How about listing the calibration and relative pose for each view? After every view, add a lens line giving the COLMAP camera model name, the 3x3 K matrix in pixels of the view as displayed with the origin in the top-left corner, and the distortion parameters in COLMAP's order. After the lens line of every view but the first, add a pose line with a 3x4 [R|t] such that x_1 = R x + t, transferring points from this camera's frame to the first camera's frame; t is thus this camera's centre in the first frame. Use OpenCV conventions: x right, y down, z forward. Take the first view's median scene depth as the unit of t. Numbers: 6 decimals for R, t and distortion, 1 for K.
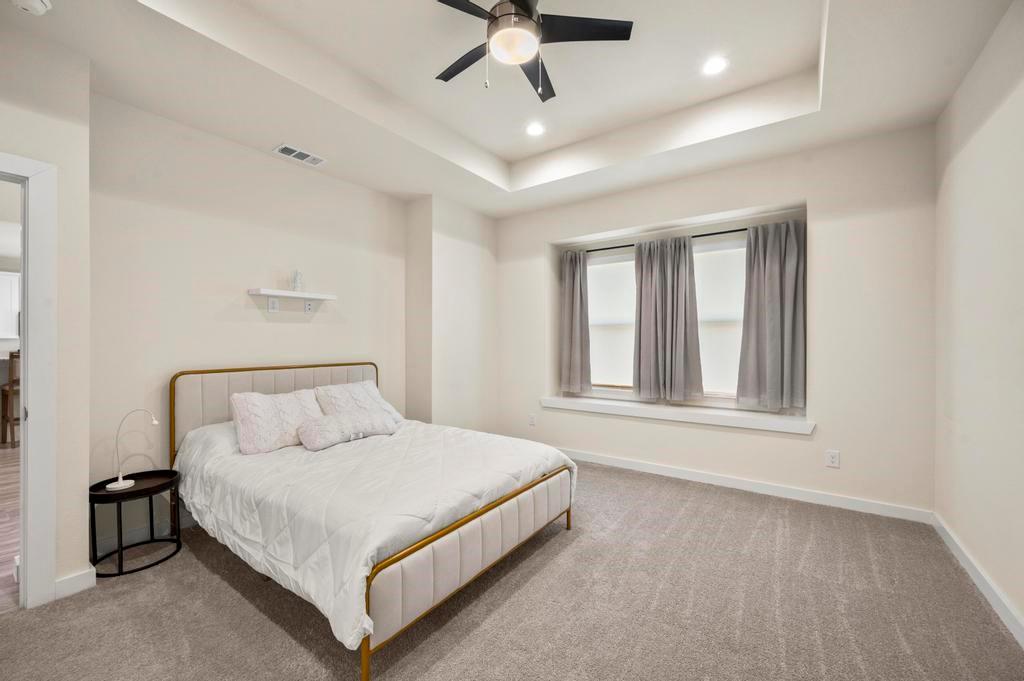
lens RADIAL K [[408.2, 0, 510.5], [0, 408.2, 343.0], [0, 0, 1]] dist [0.000634, 0.000158]
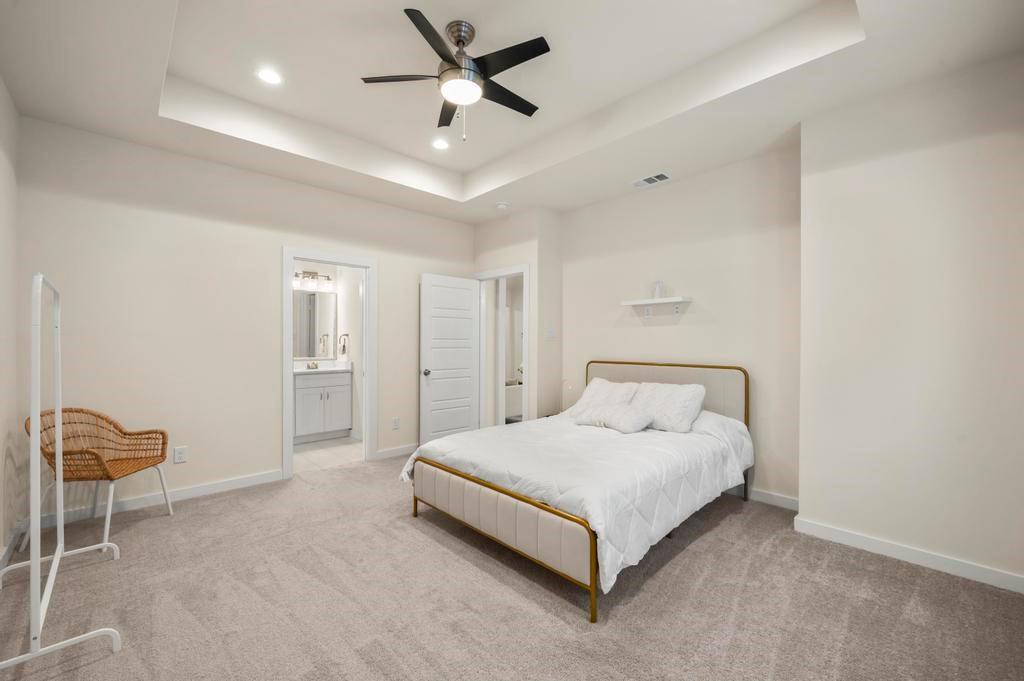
lens RADIAL K [[420.4, 0, 513.9], [0, 420.4, 342.6], [0, 0, 1]] dist [-0.001258, 0.000897]
pose [[-0.195710, 0.003894, -0.980654, 0.720506], [-0.004225, 0.999979, 0.004814, -0.006636], [0.980653, 0.005085, -0.195690, 0.852622]]
